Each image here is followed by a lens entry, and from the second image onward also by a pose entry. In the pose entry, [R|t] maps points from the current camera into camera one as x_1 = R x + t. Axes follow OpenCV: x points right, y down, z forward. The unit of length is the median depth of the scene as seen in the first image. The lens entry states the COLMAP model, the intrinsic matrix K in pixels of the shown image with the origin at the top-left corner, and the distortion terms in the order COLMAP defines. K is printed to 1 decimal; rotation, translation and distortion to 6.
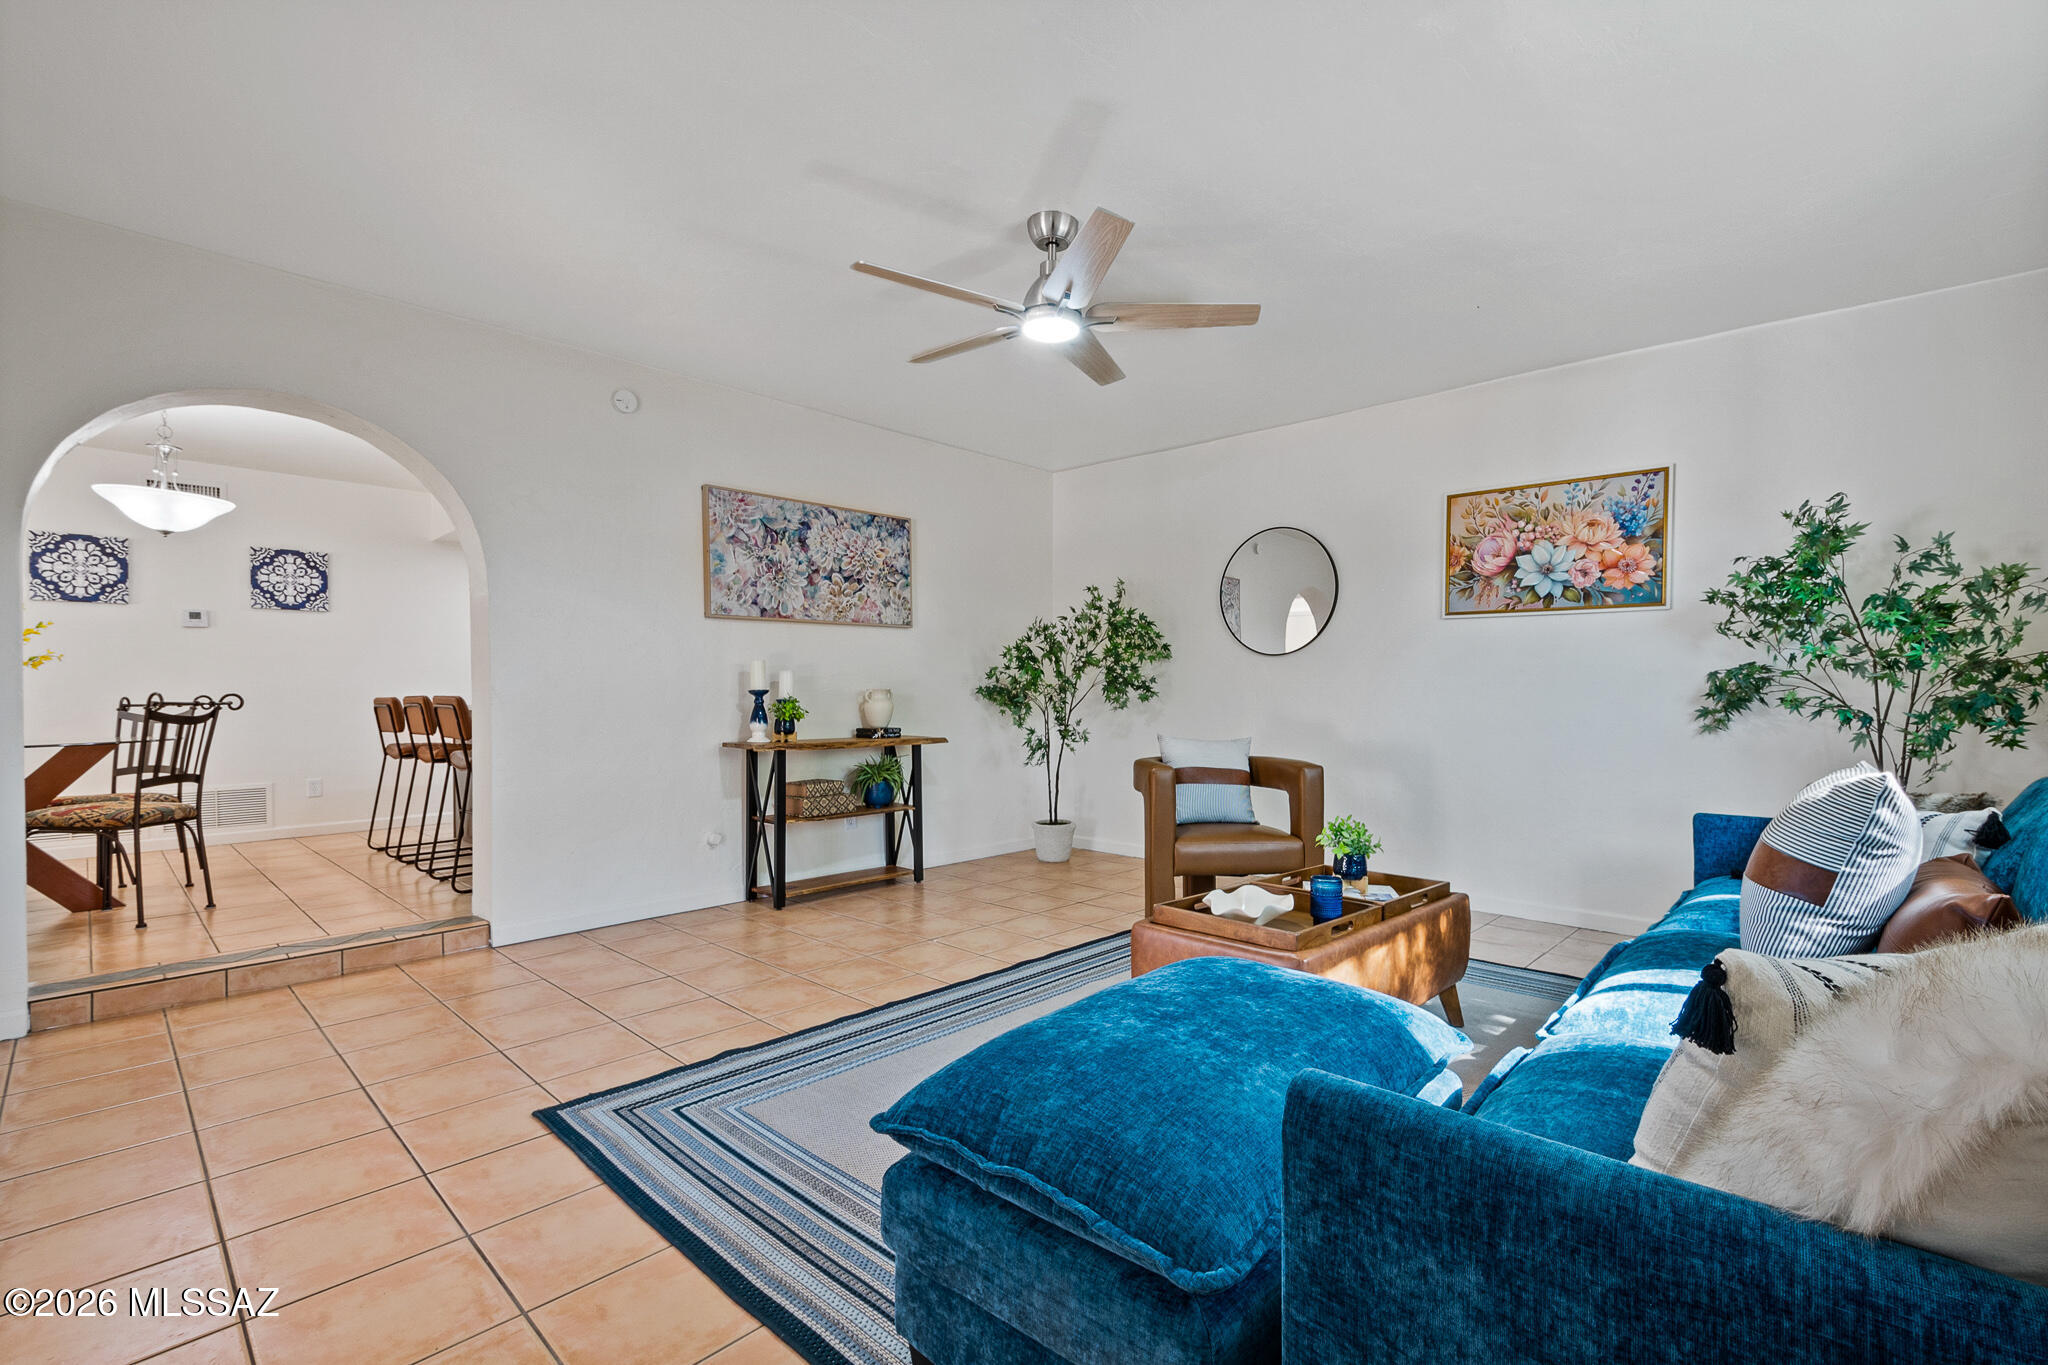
lens RADIAL K [[909.0, 0, 1034.8], [0, 909.0, 690.3], [0, 0, 1]] dist [0.002864, 0.000122]
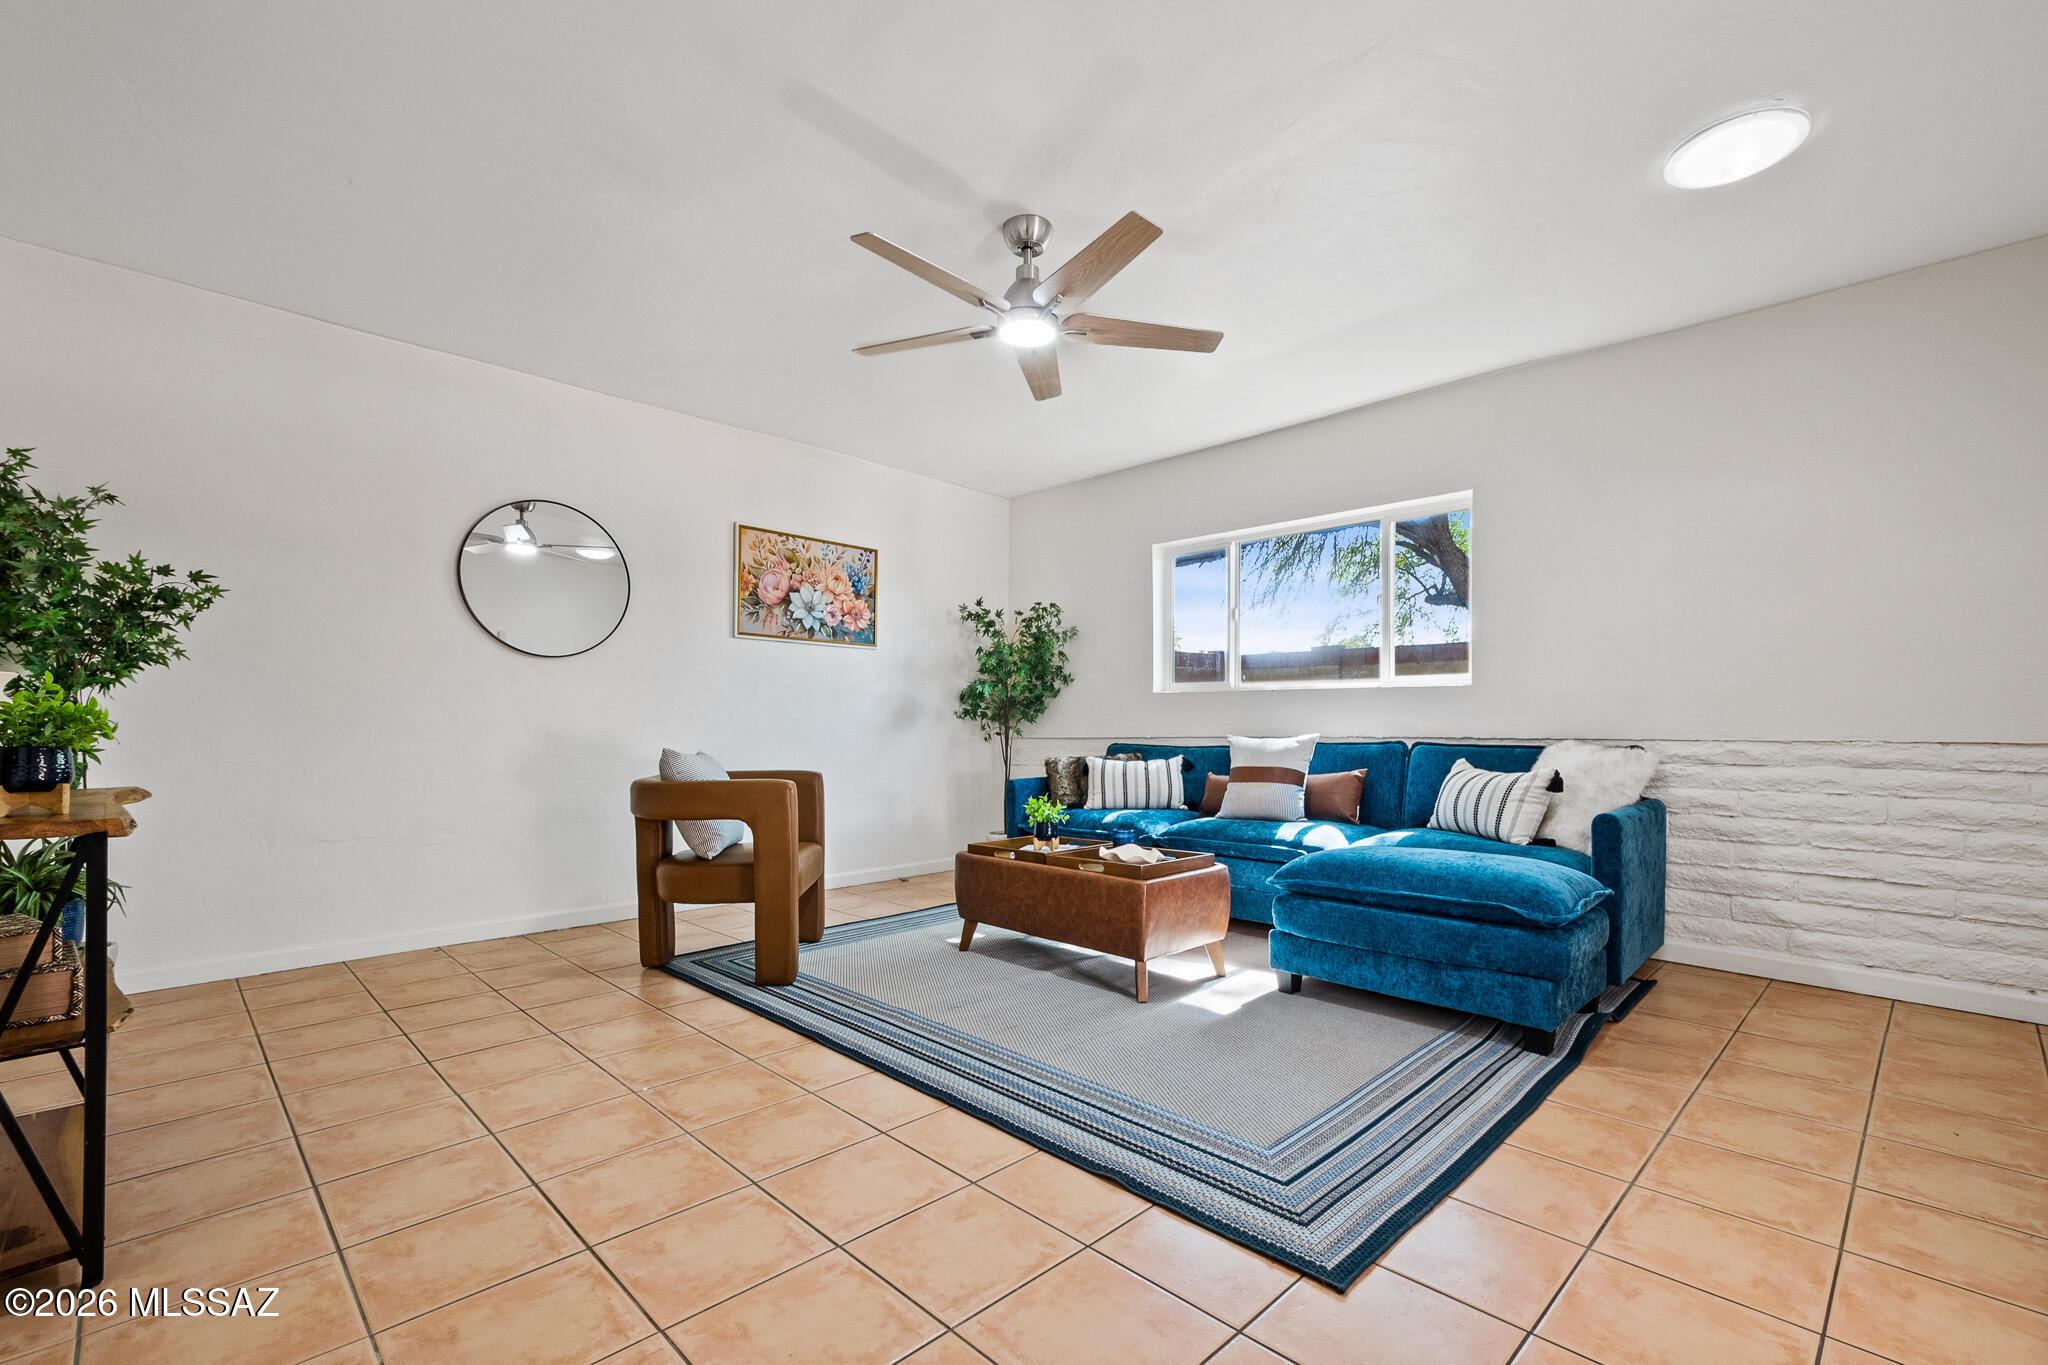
lens RADIAL K [[909.0, 0, 1049.9], [0, 909.0, 716.6], [0, 0, 1]] dist [0.002864, 0.000122]
pose [[0.014435, 0.005799, 0.999879, -0.648091], [-0.004027, 0.999975, -0.005741, 0.020955], [-0.999888, -0.003943, 0.014458, 0.634365]]
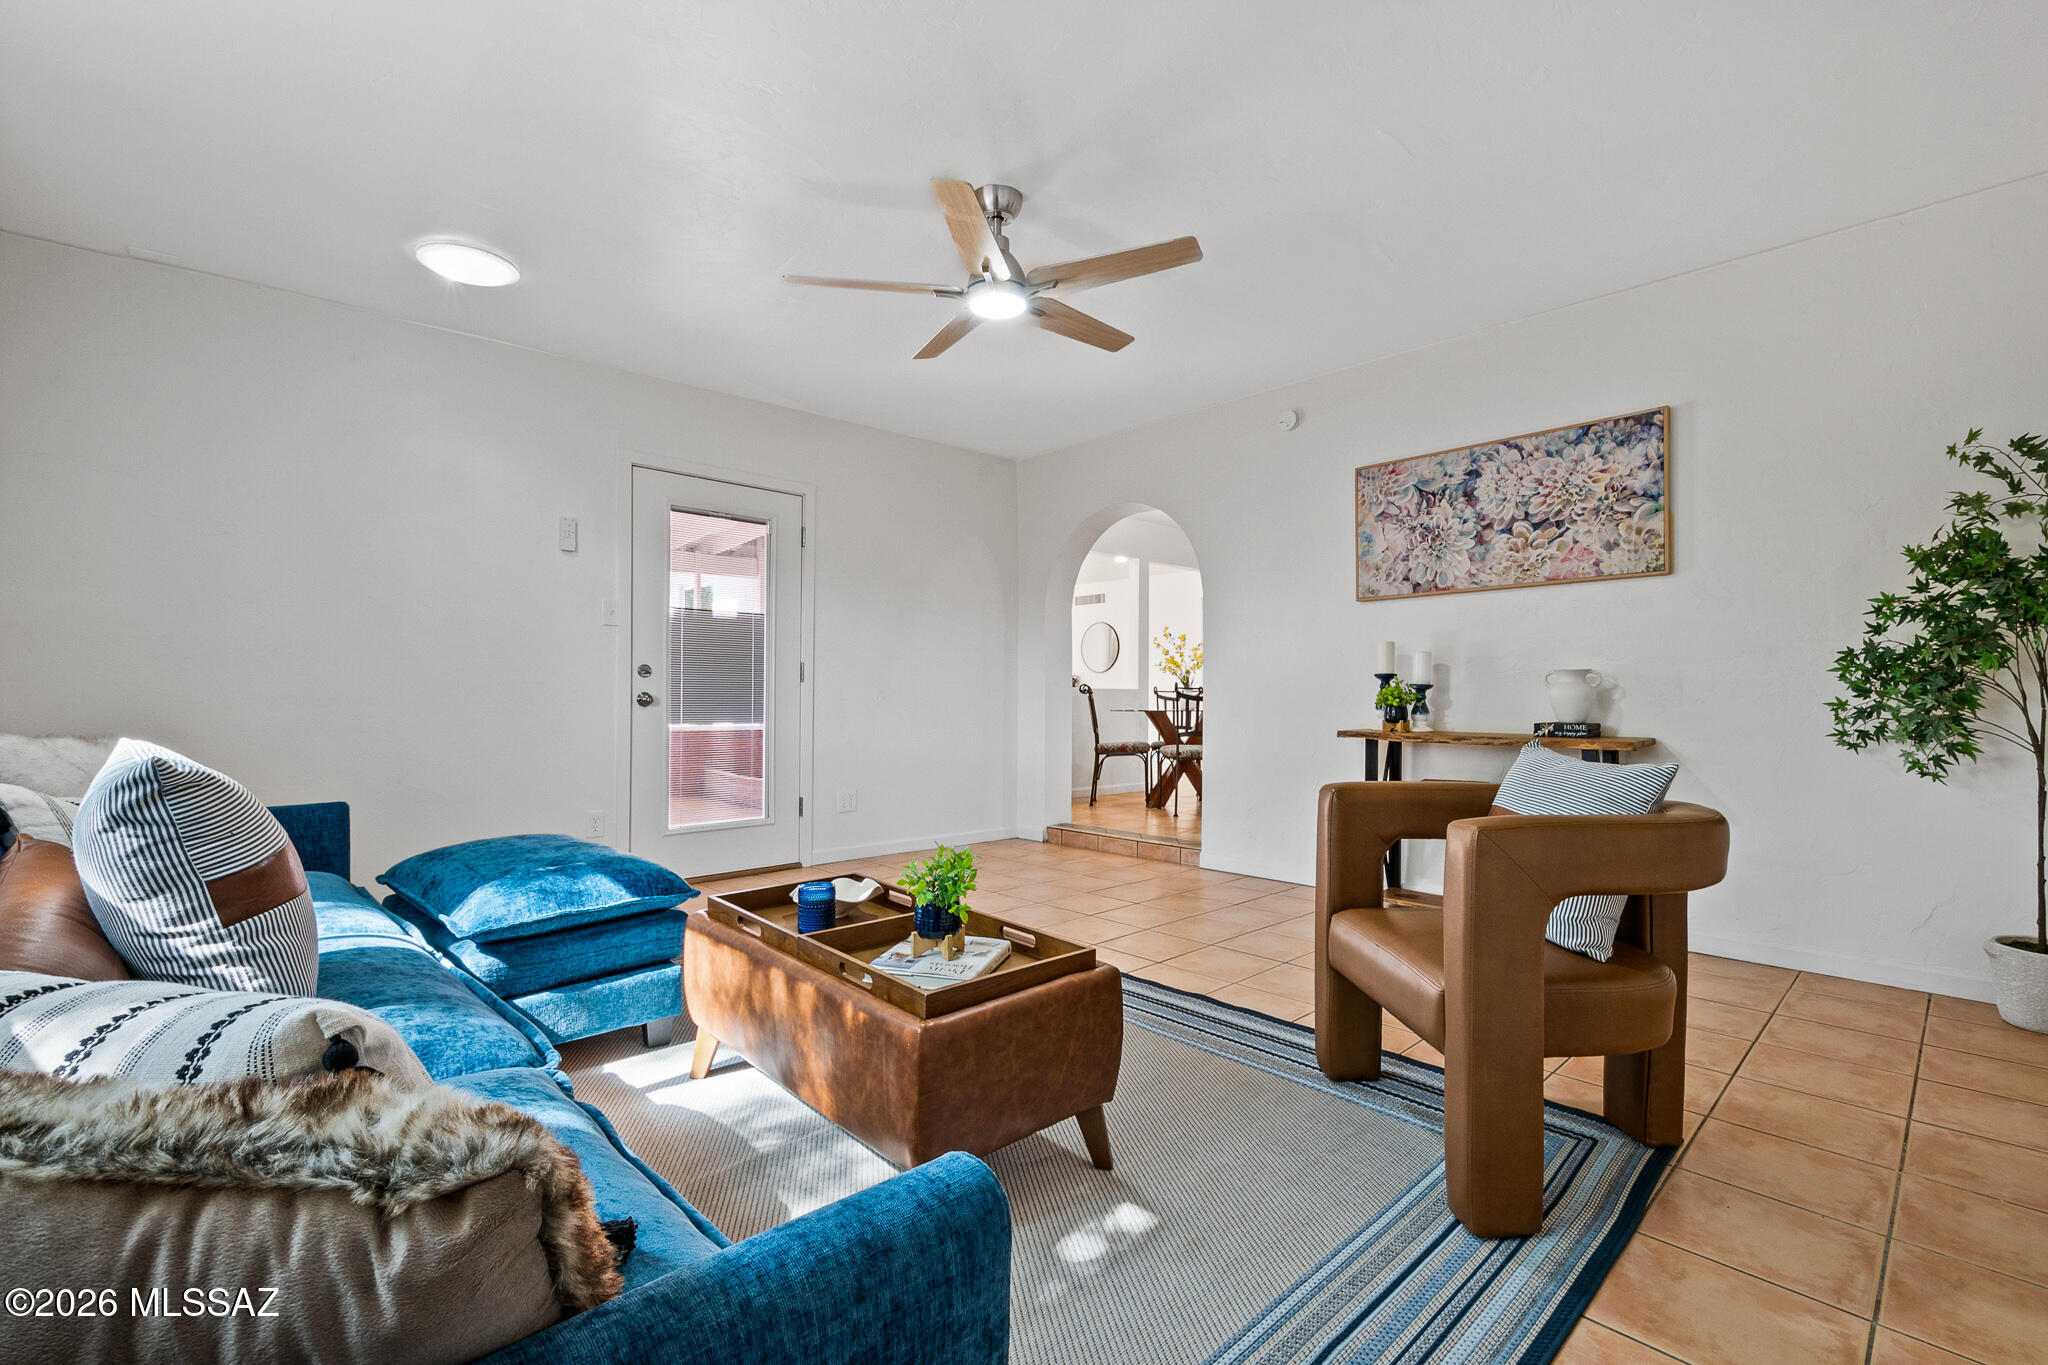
lens RADIAL K [[909.0, 0, 1032.9], [0, 909.0, 692.9], [0, 0, 1]] dist [0.002864, 0.000122]
pose [[-0.040104, -0.002506, -0.999192, 0.673655], [0.004276, 0.999987, -0.002680, 0.020848], [0.999186, -0.004380, -0.040093, 0.720893]]
